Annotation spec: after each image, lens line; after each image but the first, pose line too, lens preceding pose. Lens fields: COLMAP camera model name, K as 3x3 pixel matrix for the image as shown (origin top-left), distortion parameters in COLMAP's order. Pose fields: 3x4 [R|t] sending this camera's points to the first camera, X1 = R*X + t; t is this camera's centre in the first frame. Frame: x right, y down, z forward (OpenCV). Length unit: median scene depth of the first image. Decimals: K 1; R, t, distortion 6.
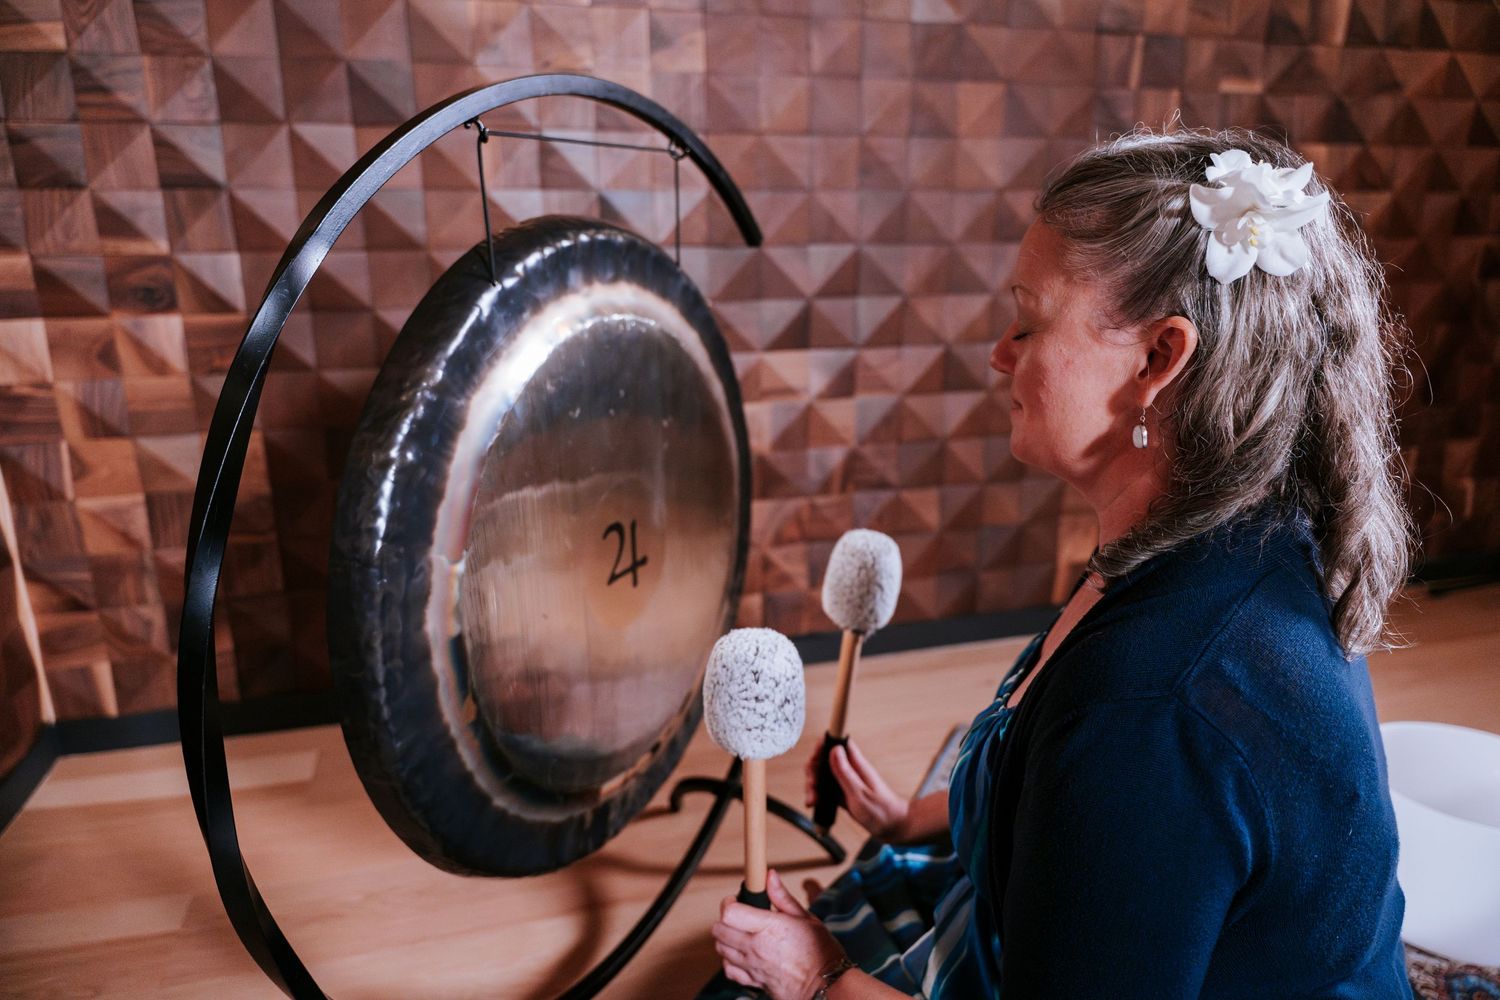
lens RADIAL K [[1007.3, 0, 738.2], [0, 1007.3, 500.3], [0, 0, 1]] dist [0.001971, -0.009167]
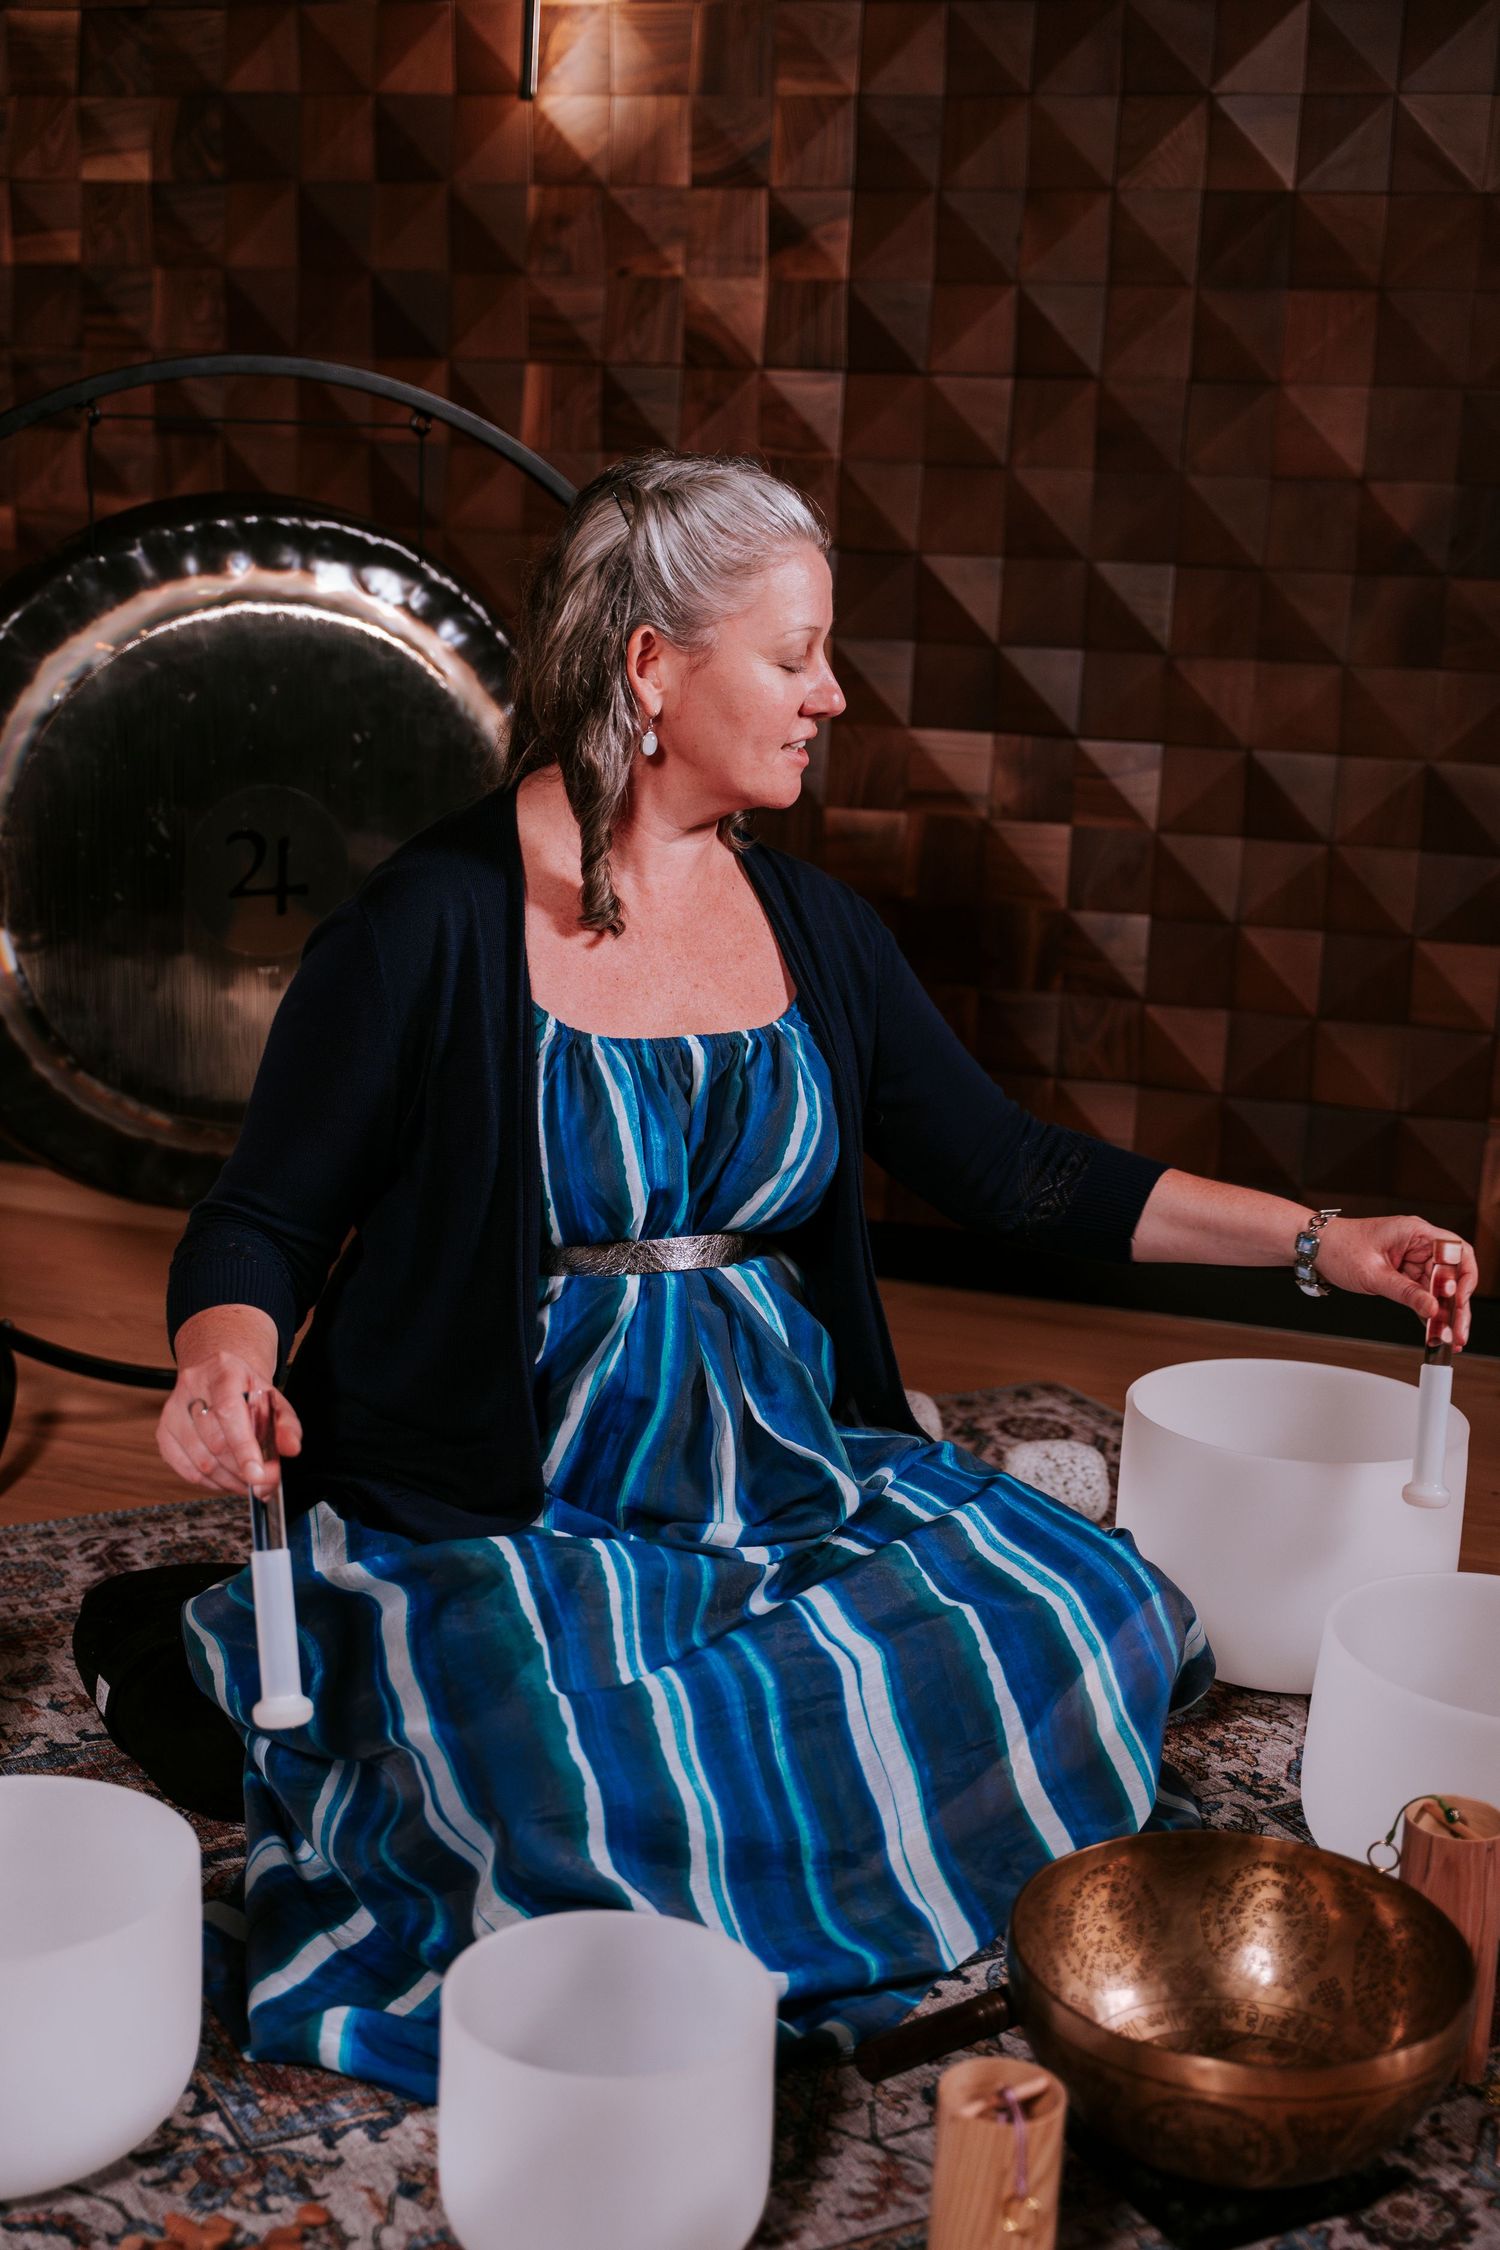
lens RADIAL K [[3024.5, 0, 756.4], [0, 3024.5, 1125.2], [0, 0, 1]] dist [-0.000899, 0.000000]
pose [[0.827492, 0.157985, -0.538793, 1.169085], [-0.188588, 0.982055, -0.001680, 0.132742], [0.528859, 0.102999, 0.842437, -0.674096]]
